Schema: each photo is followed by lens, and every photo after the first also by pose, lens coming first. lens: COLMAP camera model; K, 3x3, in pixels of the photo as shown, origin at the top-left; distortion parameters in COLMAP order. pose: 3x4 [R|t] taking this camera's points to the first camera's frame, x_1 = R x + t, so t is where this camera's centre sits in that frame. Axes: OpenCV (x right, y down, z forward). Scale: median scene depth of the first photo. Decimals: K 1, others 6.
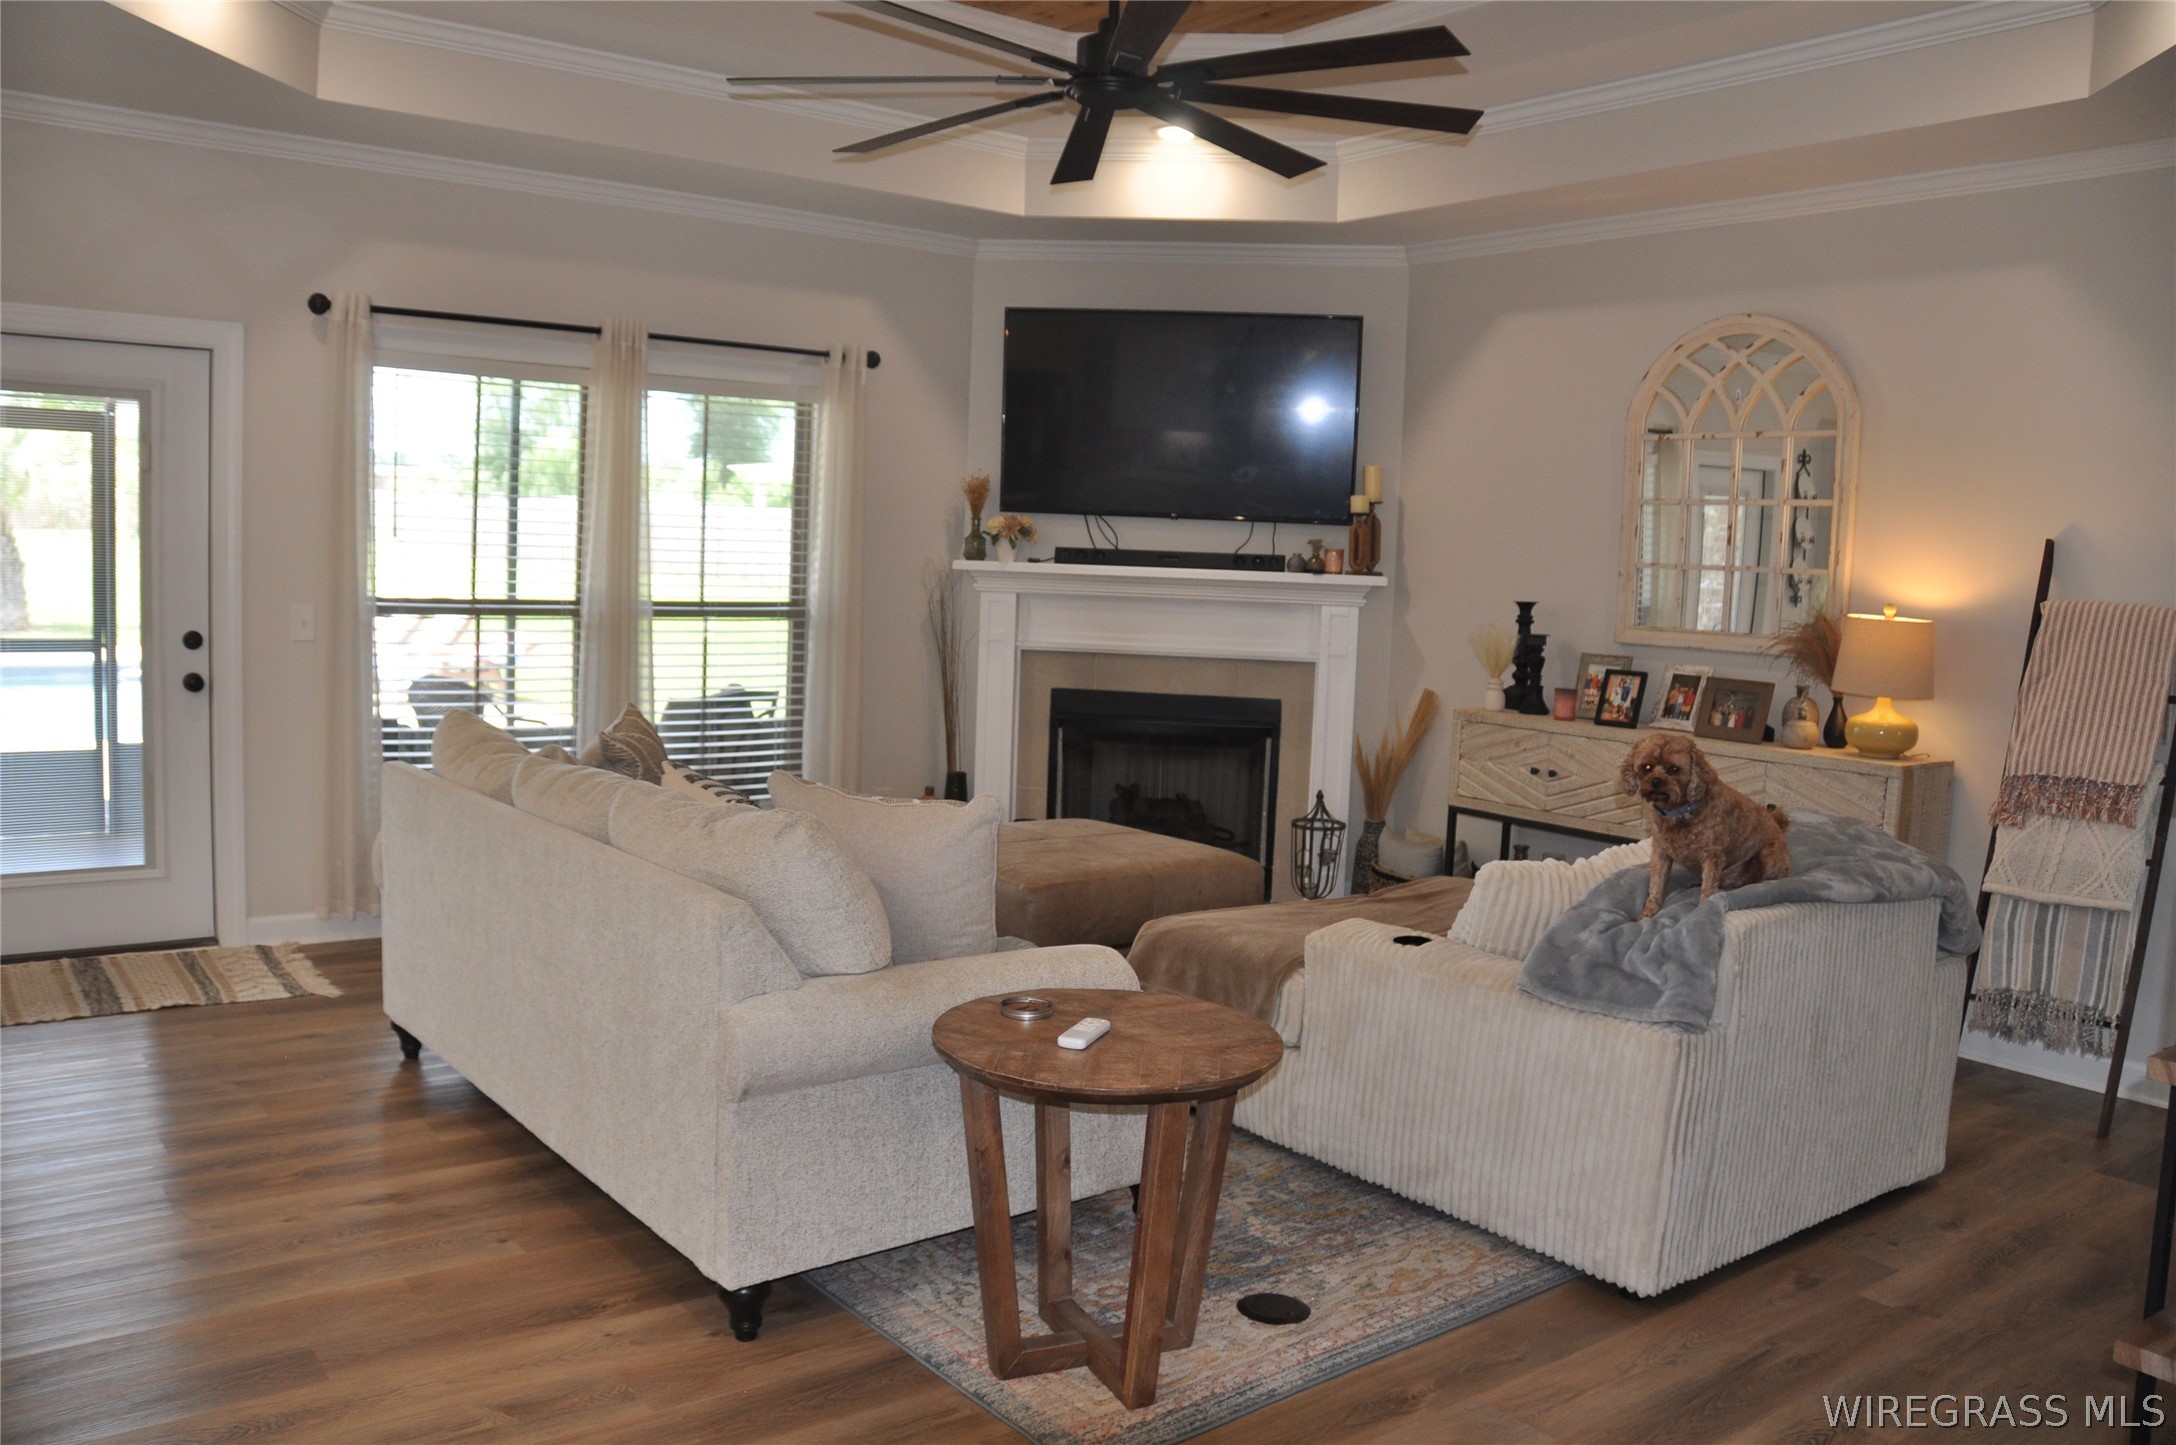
lens RADIAL K [[1688.7, 0, 1070.6], [0, 1688.7, 721.0], [0, 0, 1]] dist [-0.161664, 0.115633]
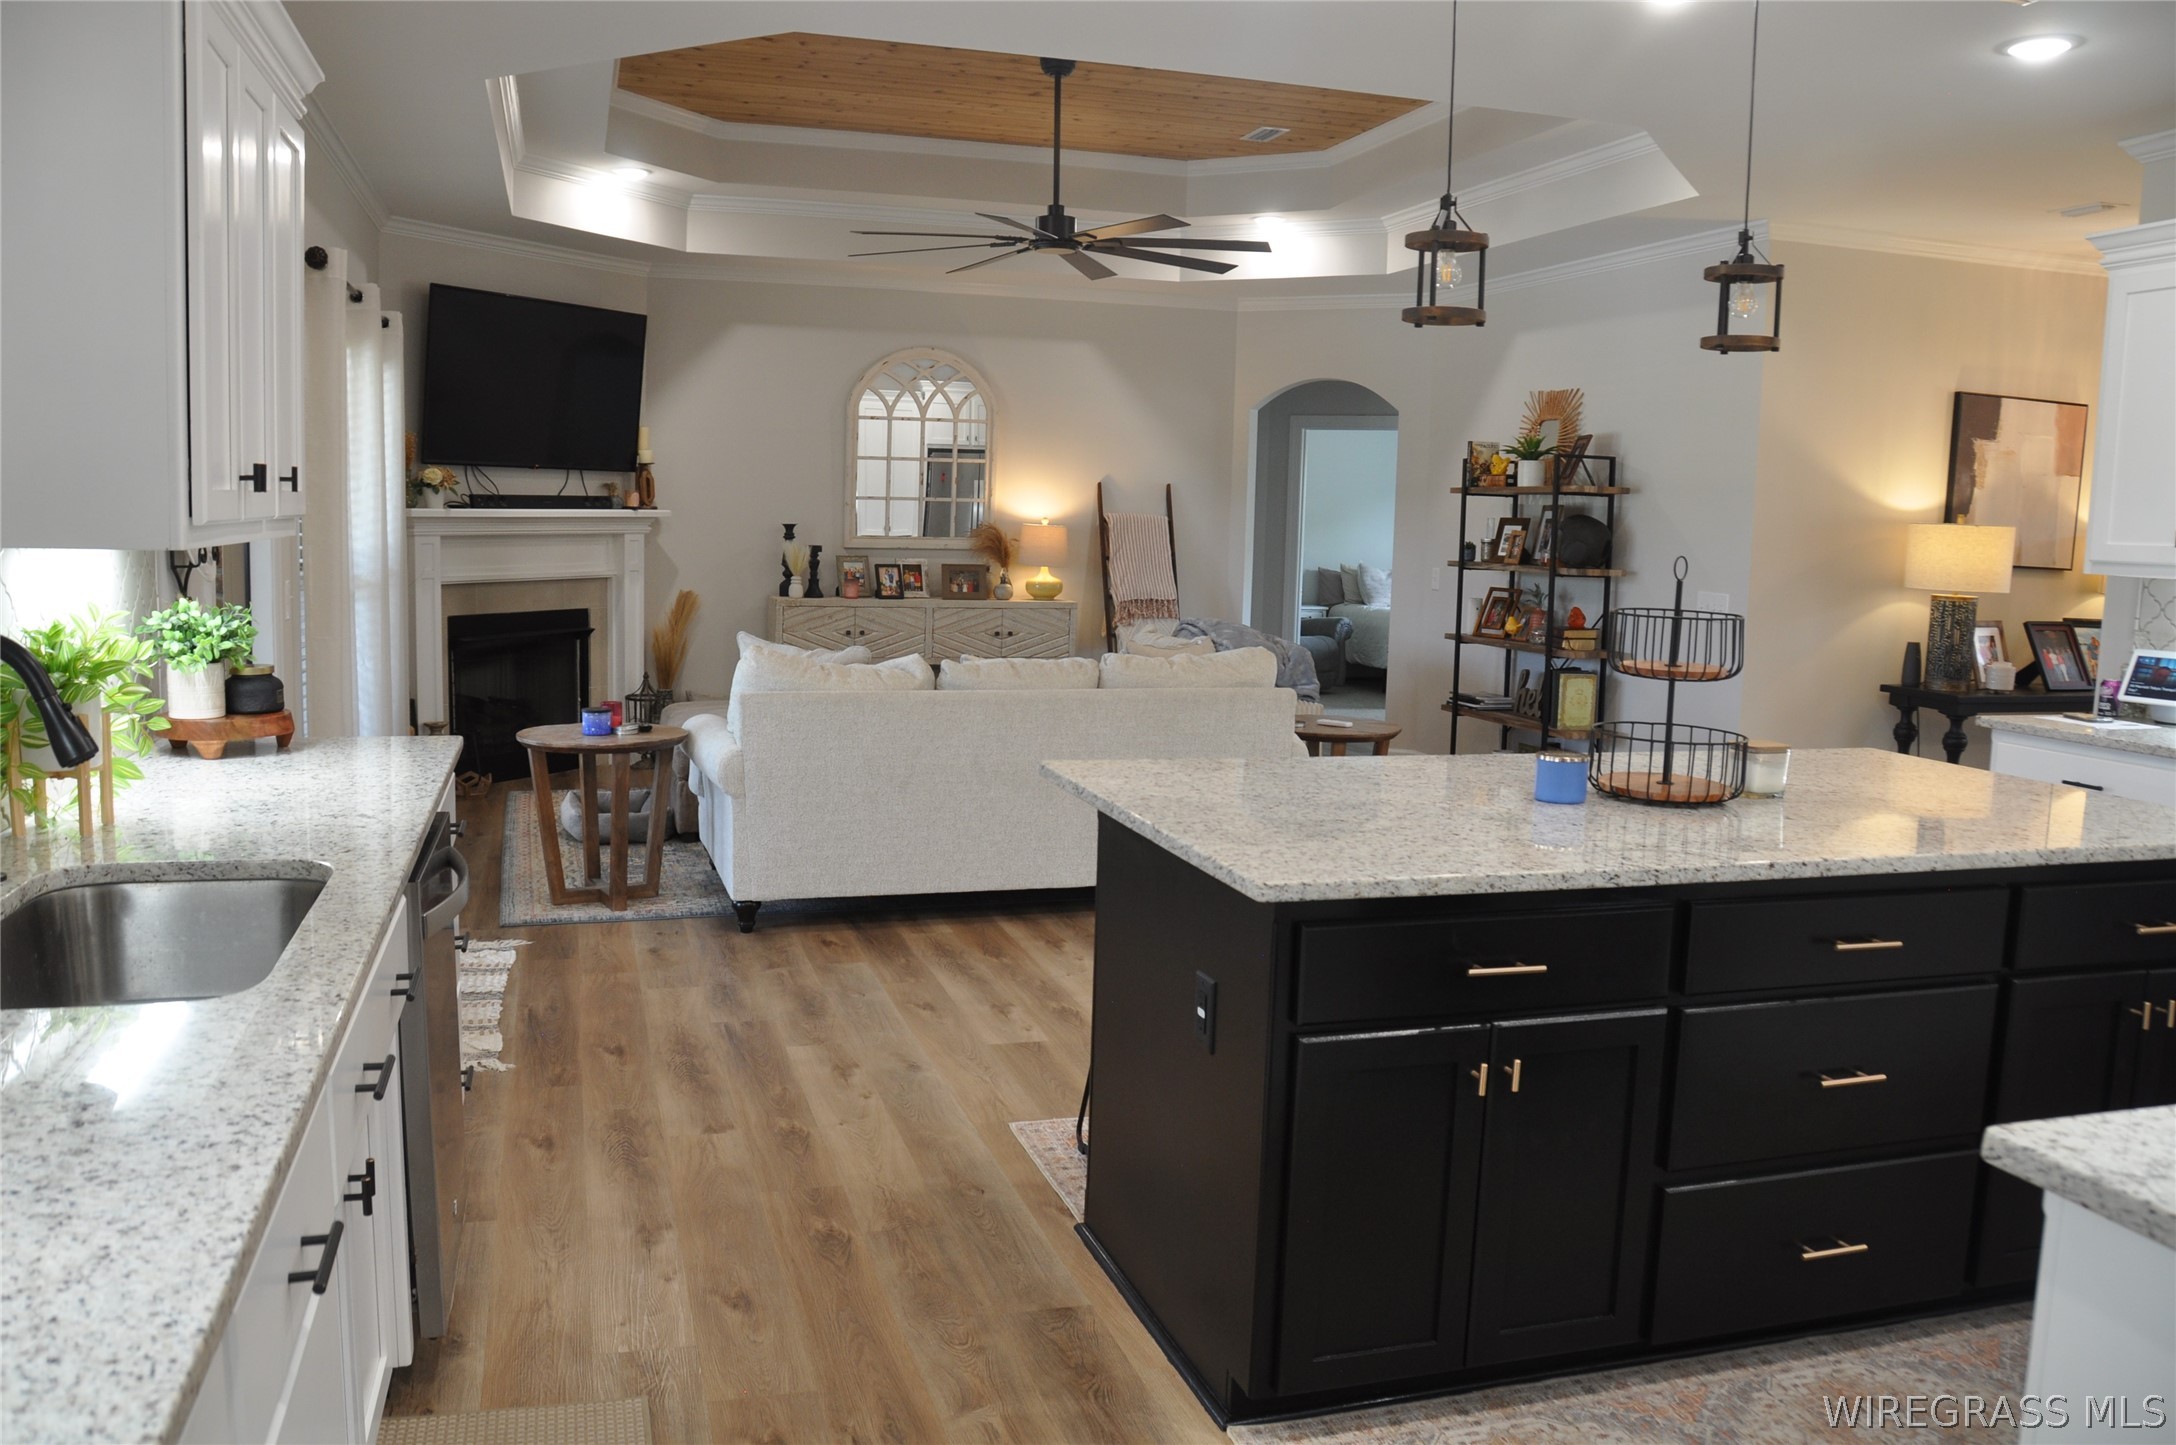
lens RADIAL K [[1688.7, 0, 1070.6], [0, 1688.7, 721.0], [0, 0, 1]] dist [-0.161664, 0.115633]
pose [[0.357105, -0.144676, 0.922792, -1.054531], [0.079423, 0.989057, 0.124330, -0.063947], [-0.930681, 0.028892, 0.364688, 0.222790]]
